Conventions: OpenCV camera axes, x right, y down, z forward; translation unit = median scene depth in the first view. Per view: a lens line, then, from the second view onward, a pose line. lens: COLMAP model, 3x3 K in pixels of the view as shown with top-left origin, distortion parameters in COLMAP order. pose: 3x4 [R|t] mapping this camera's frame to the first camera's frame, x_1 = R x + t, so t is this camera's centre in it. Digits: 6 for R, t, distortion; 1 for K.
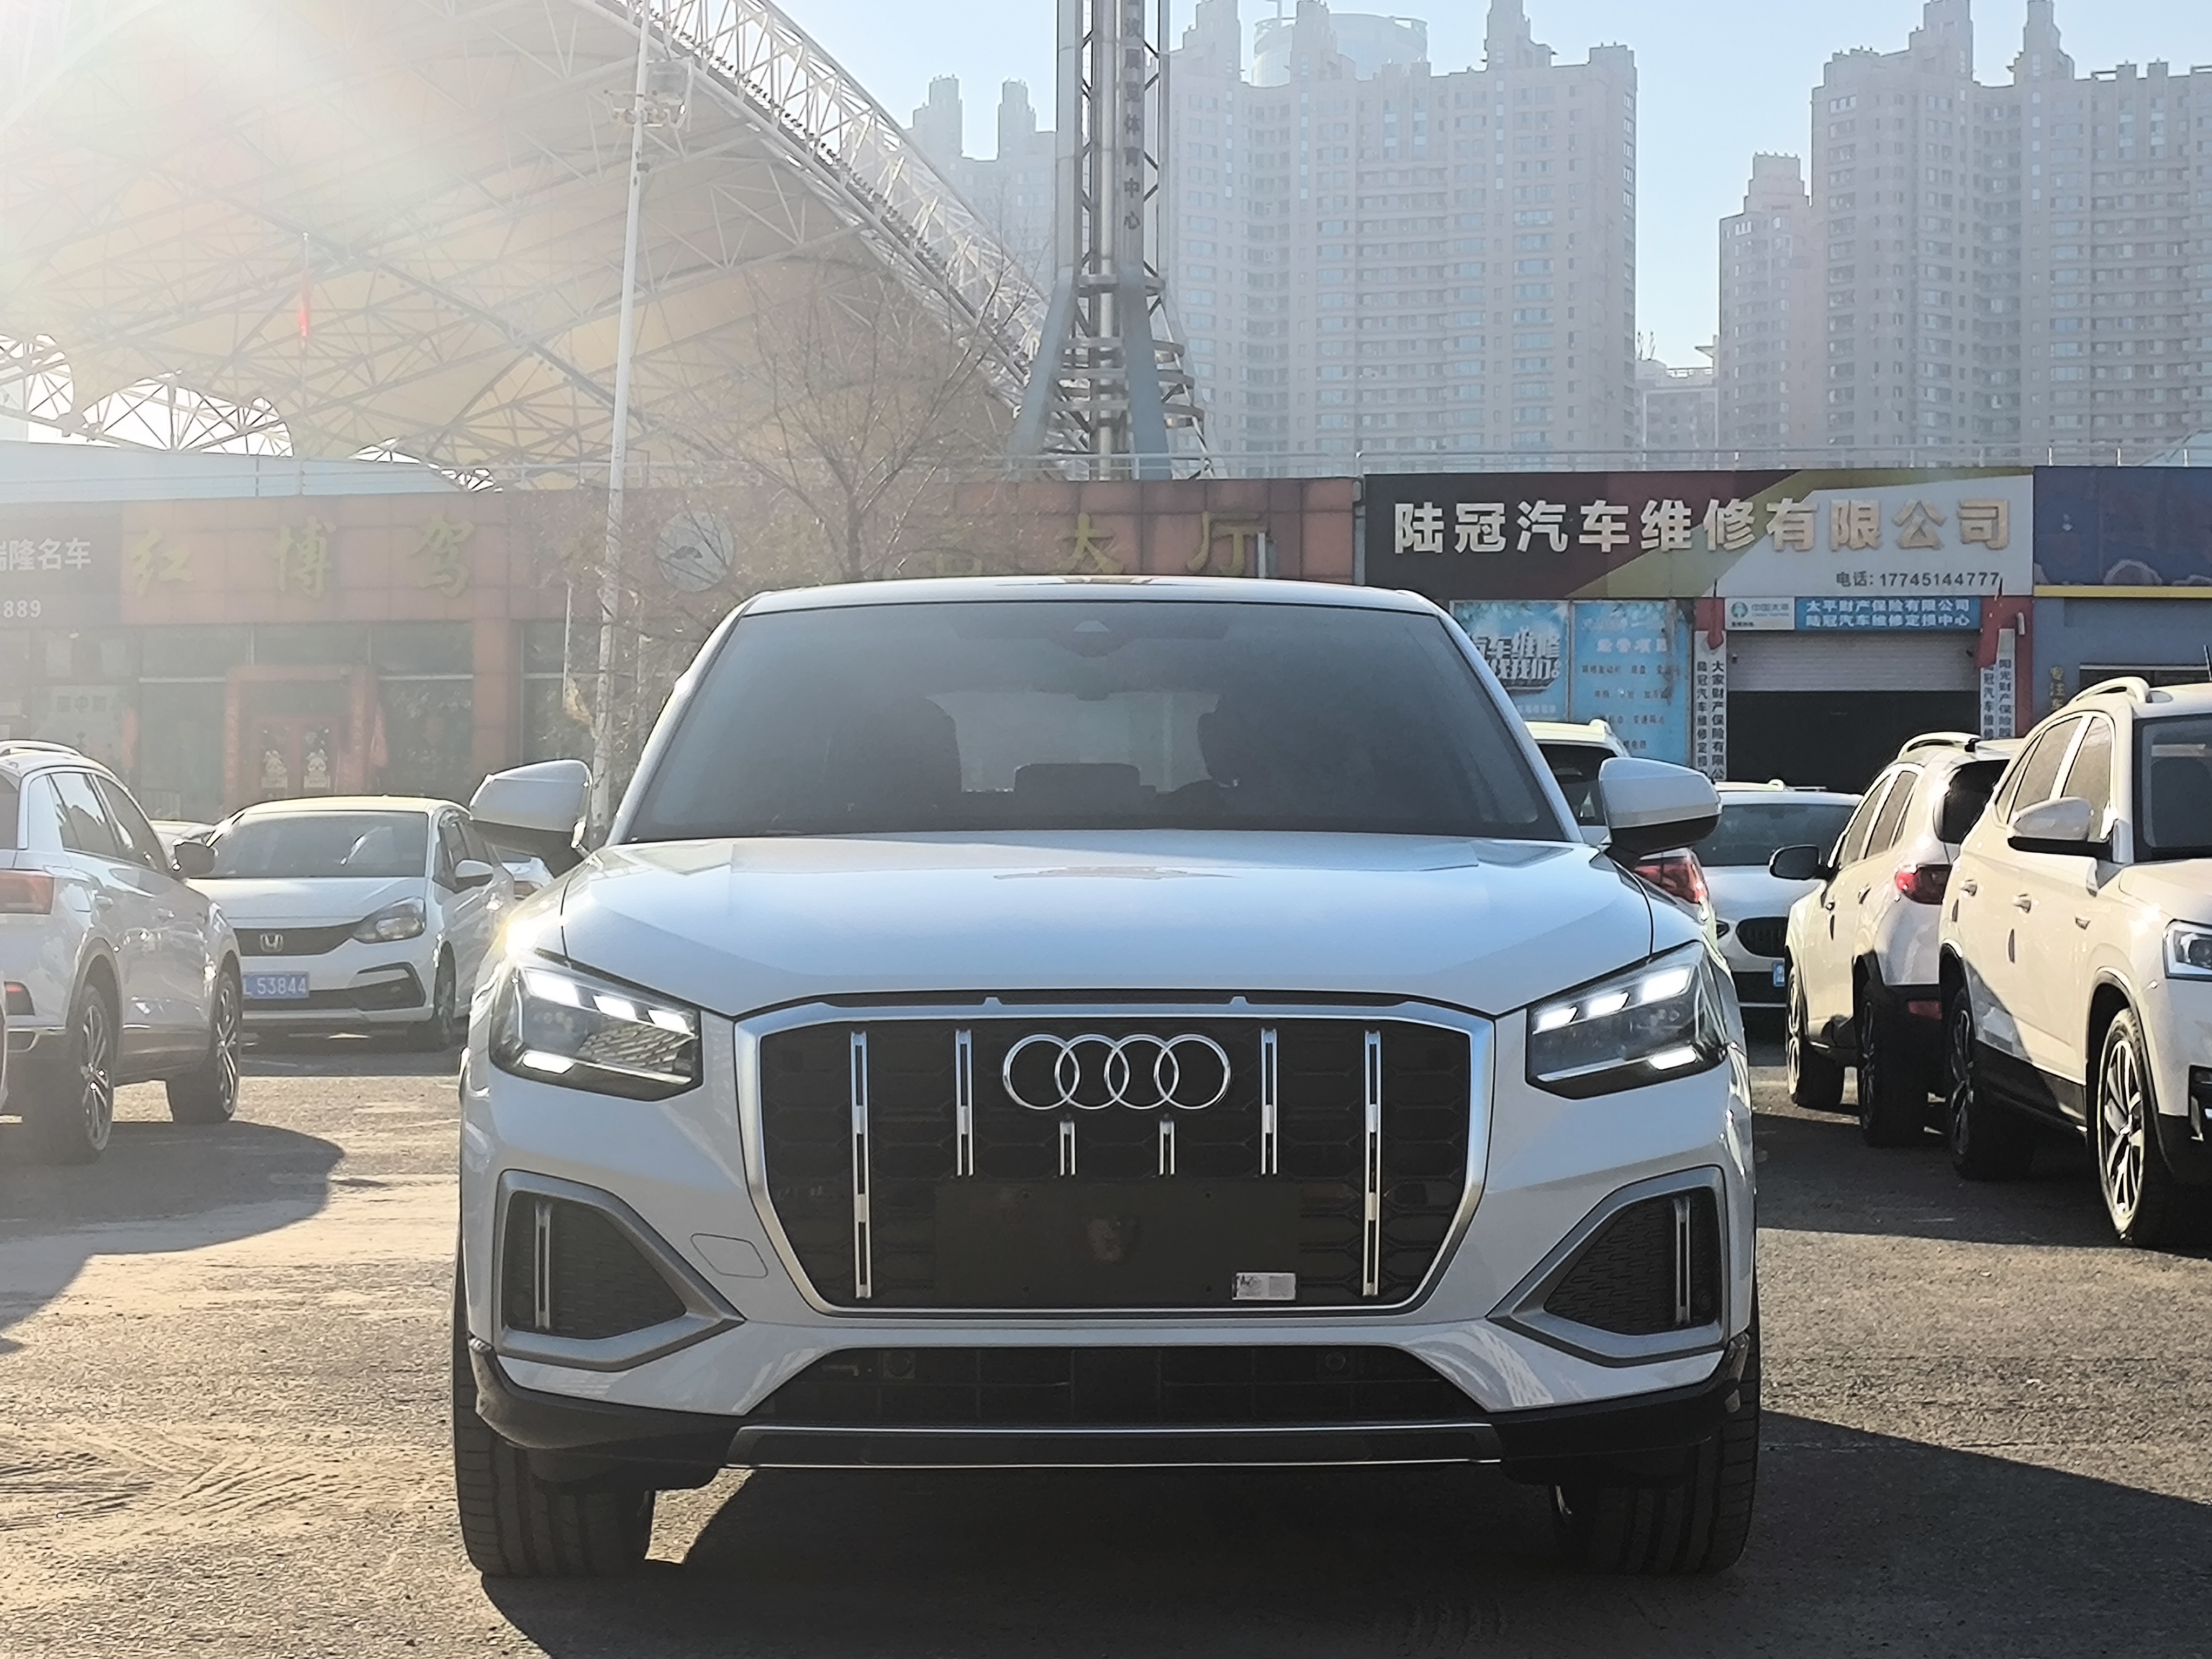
lens RADIAL K [[4444.2, 0, 1106.0], [0, 4444.2, 829.5], [0, 0, 1]] dist [-0.030636, -0.070703]
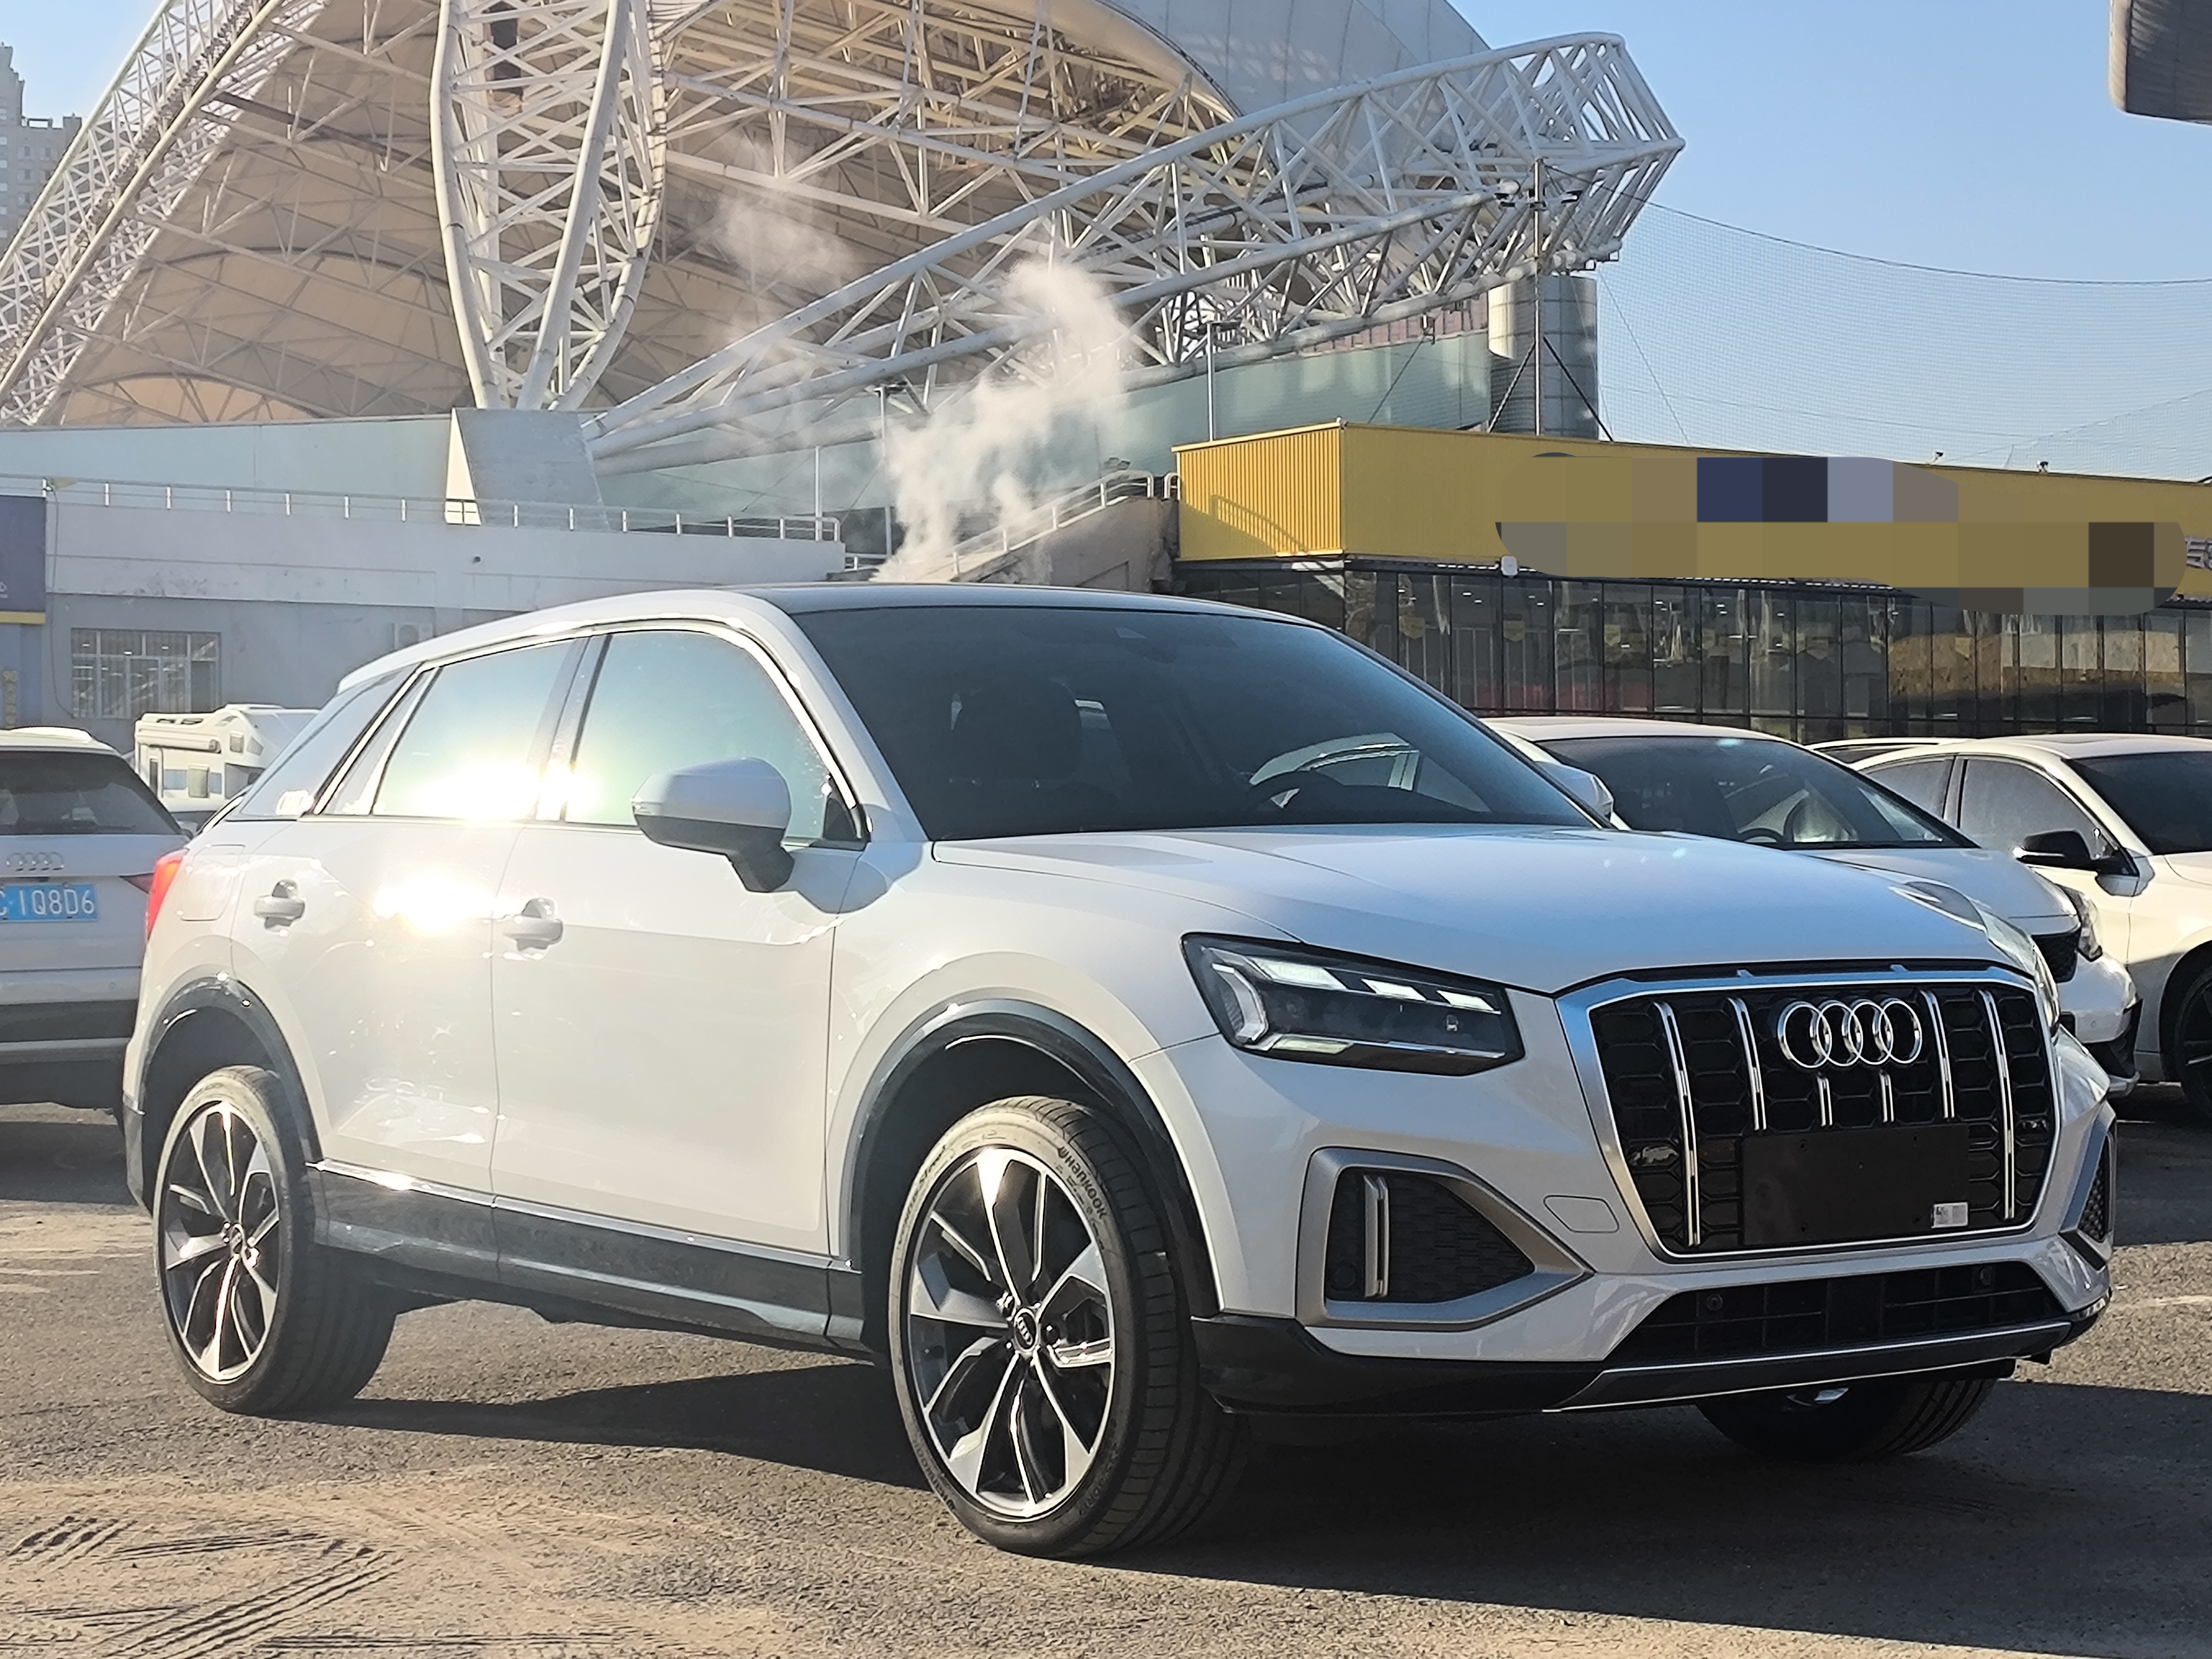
lens RADIAL K [[4523.4, 0, 1106.0], [0, 4523.4, 829.5], [0, 0, 1]] dist [-0.006236, 0.201811]
pose [[0.804218, -0.002536, 0.594329, -0.833823], [0.005044, 0.999984, -0.002558, 0.004449], [-0.594313, 0.005055, 0.804218, 0.181732]]
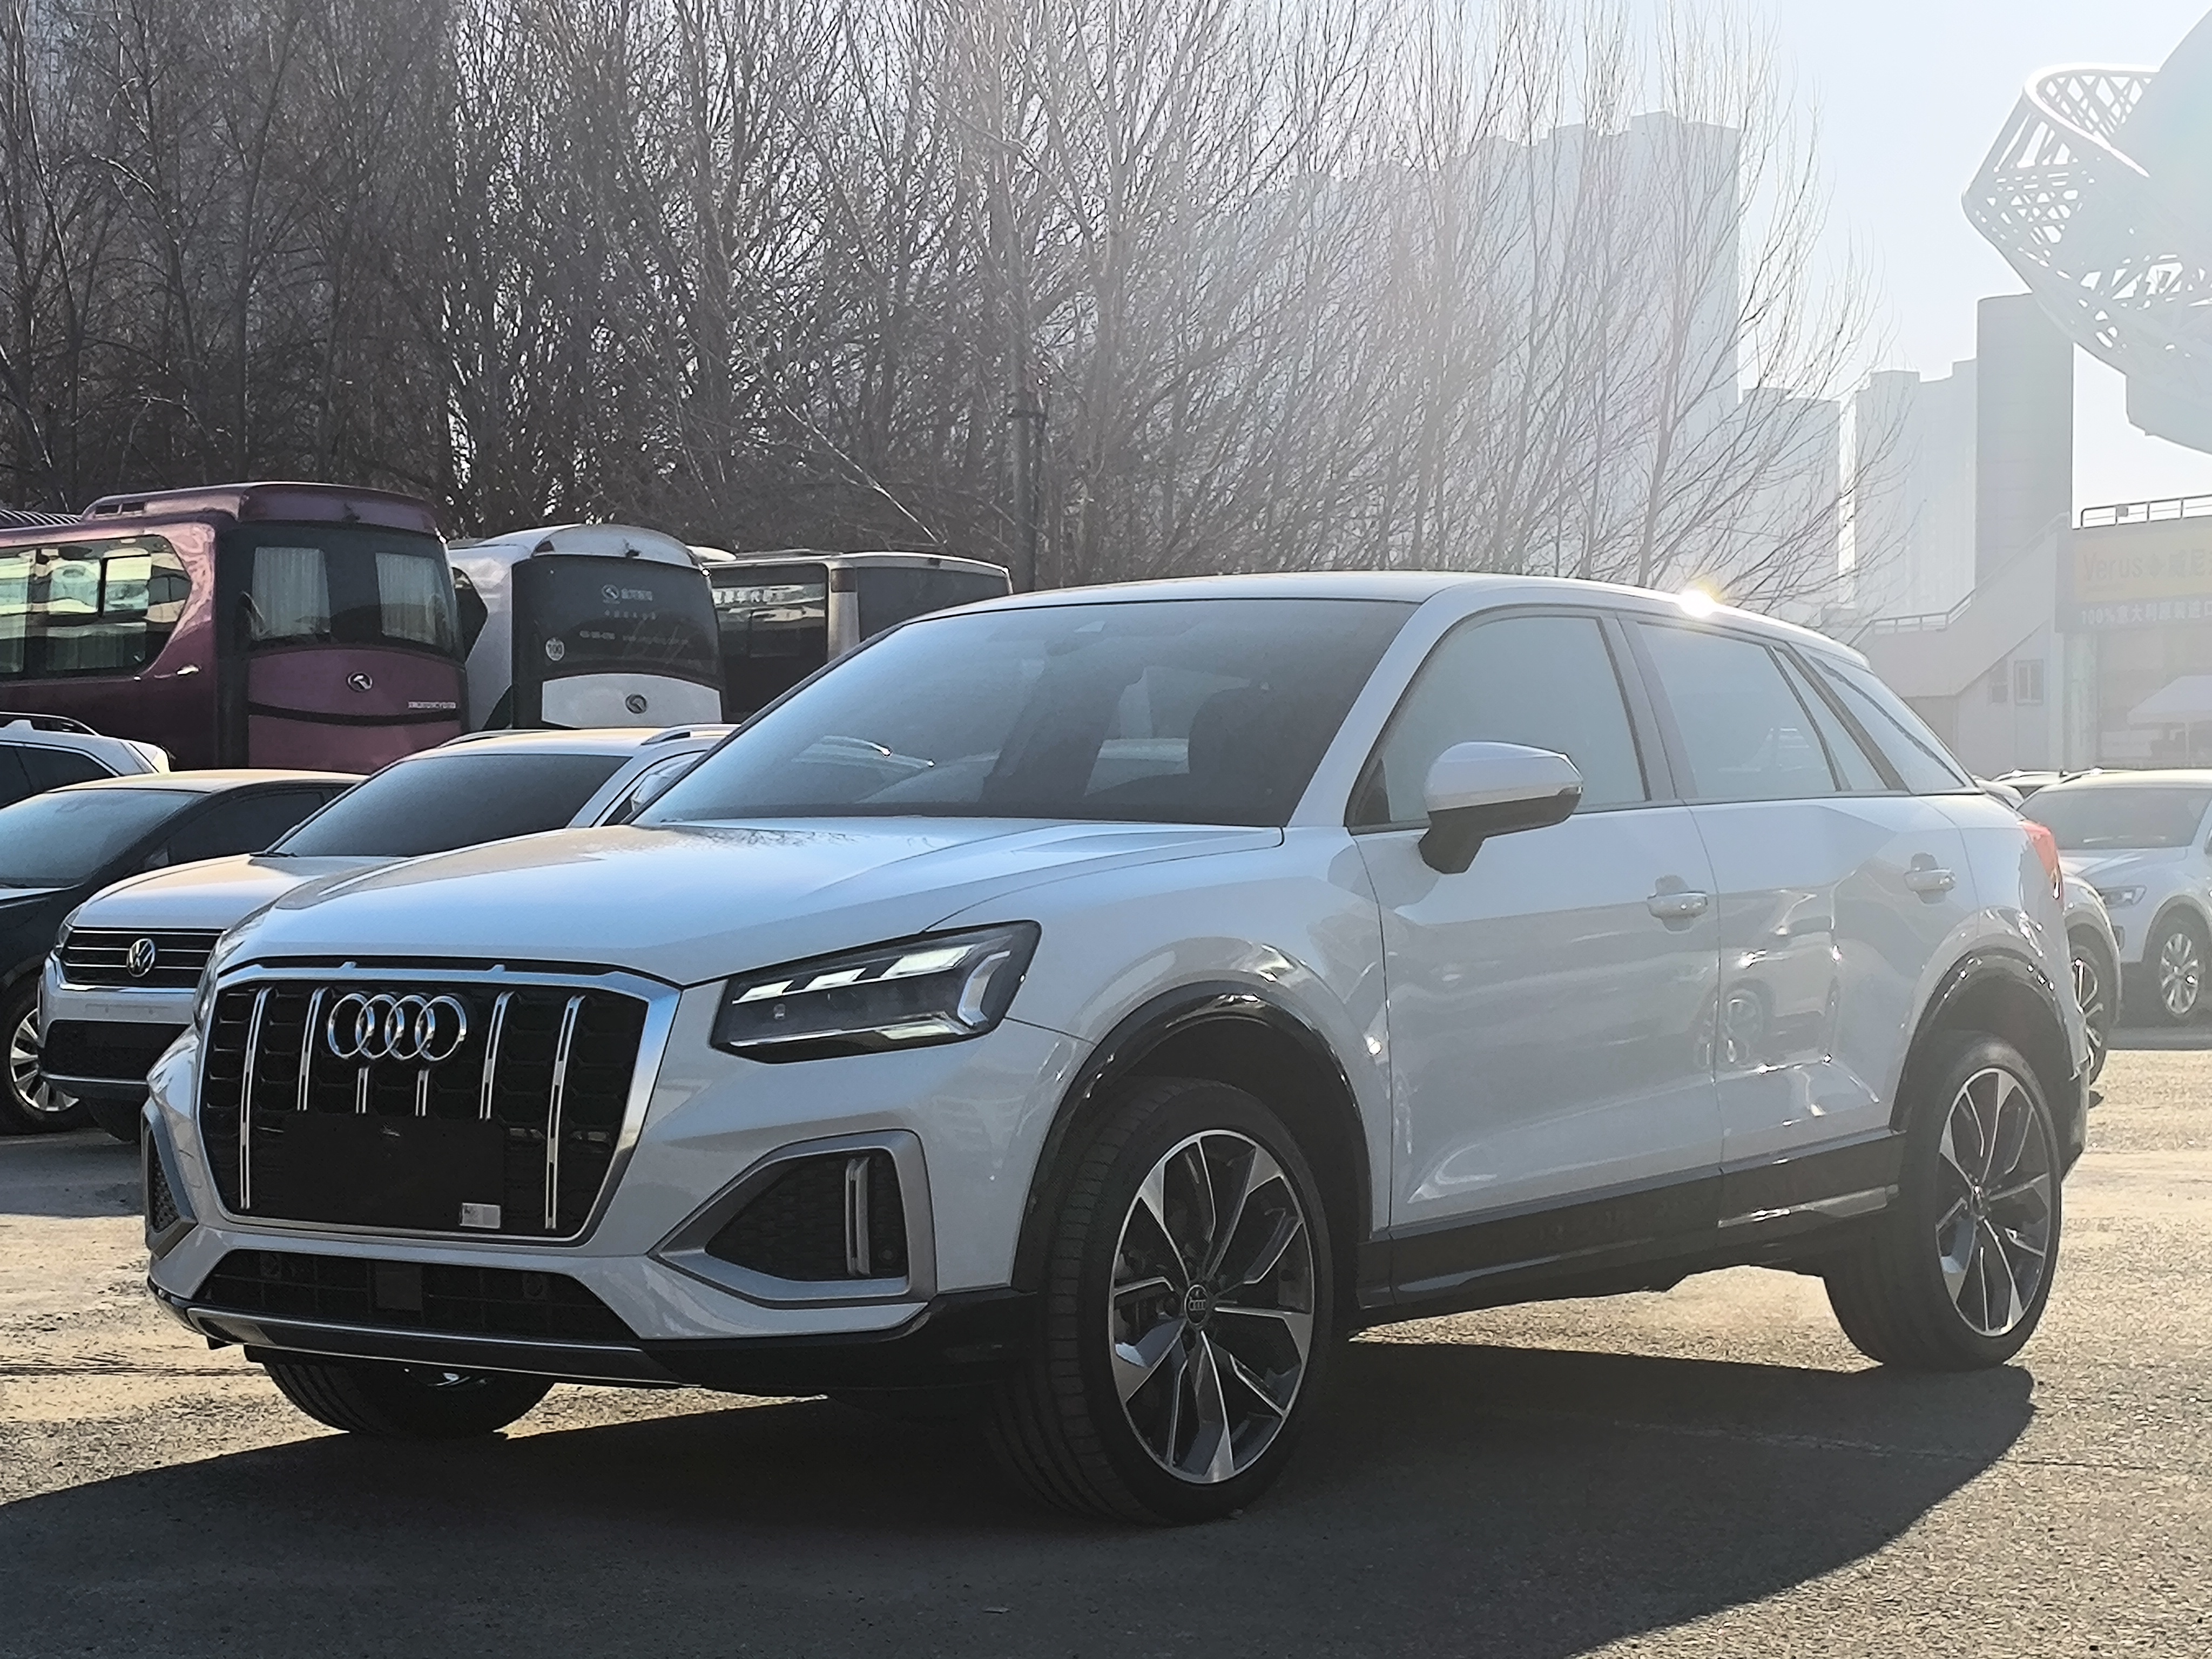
lens RADIAL K [[4444.2, 0, 1106.0], [0, 4444.2, 829.5], [0, 0, 1]] dist [-0.030636, -0.070703]
pose [[0.802453, -0.000101, -0.596715, 0.847918], [0.005699, 0.999956, 0.007494, -0.005162], [0.596688, -0.009414, 0.802418, 0.170741]]
